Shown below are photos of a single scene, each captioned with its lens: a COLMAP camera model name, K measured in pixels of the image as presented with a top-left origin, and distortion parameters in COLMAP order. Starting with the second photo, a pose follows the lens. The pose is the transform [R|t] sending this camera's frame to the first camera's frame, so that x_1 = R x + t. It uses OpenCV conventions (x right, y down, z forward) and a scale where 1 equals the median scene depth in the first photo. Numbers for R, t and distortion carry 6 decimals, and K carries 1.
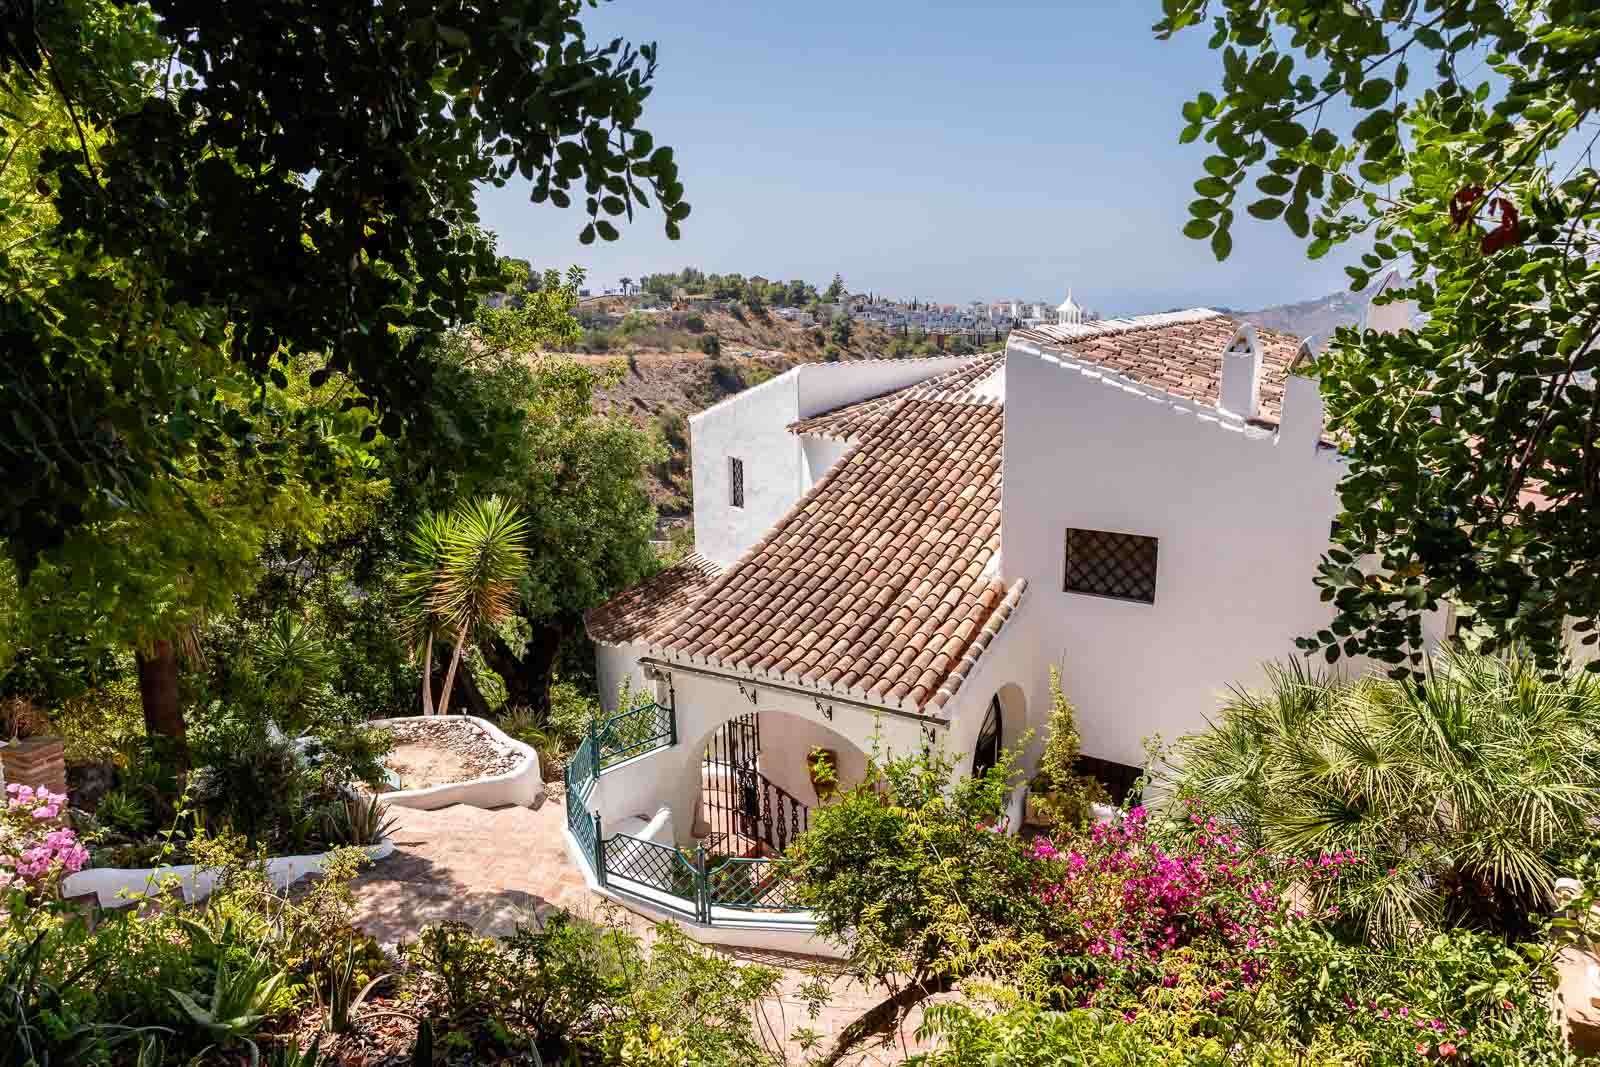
lens RADIAL K [[1114.3, 0, 800.0], [0, 1114.3, 533.5], [0, 0, 1]] dist [0.028837, -0.000211]
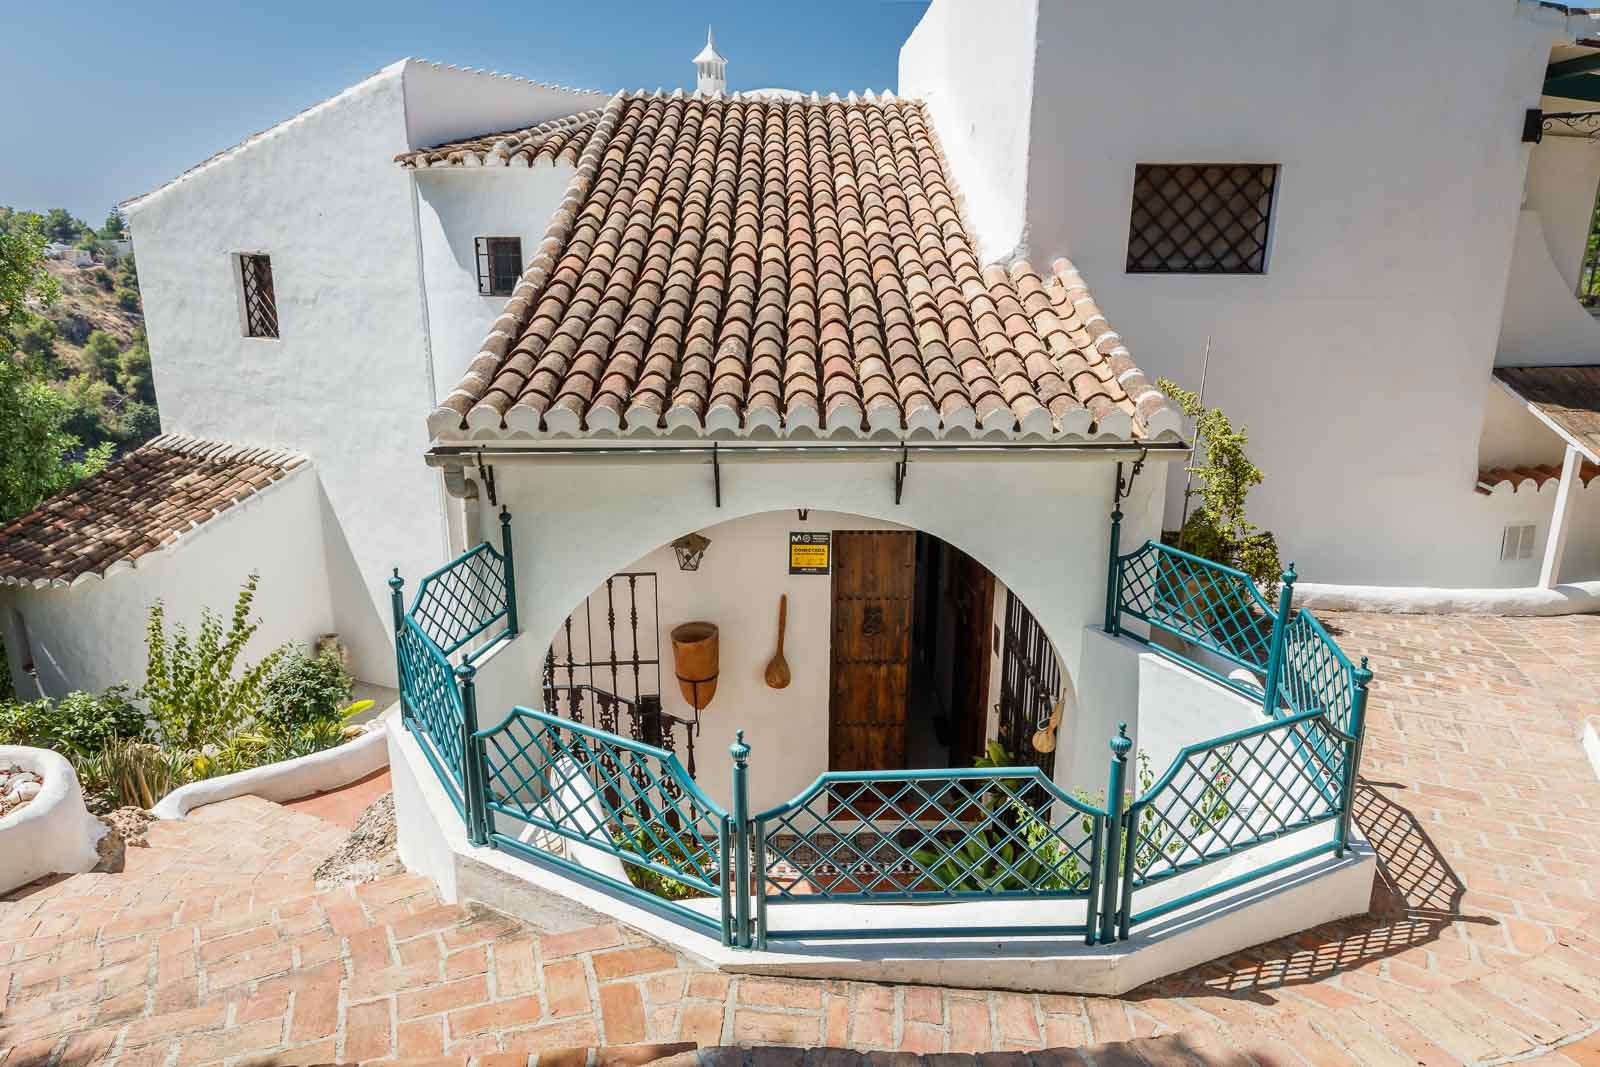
lens RADIAL K [[1114.3, 0, 800.0], [0, 1114.3, 533.5], [0, 0, 1]] dist [0.028837, -0.000211]
pose [[0.837920, -0.124375, 0.531432, -0.258468], [0.107204, 0.992227, 0.063188, 0.131759], [-0.535161, 0.004026, 0.844741, 0.543853]]
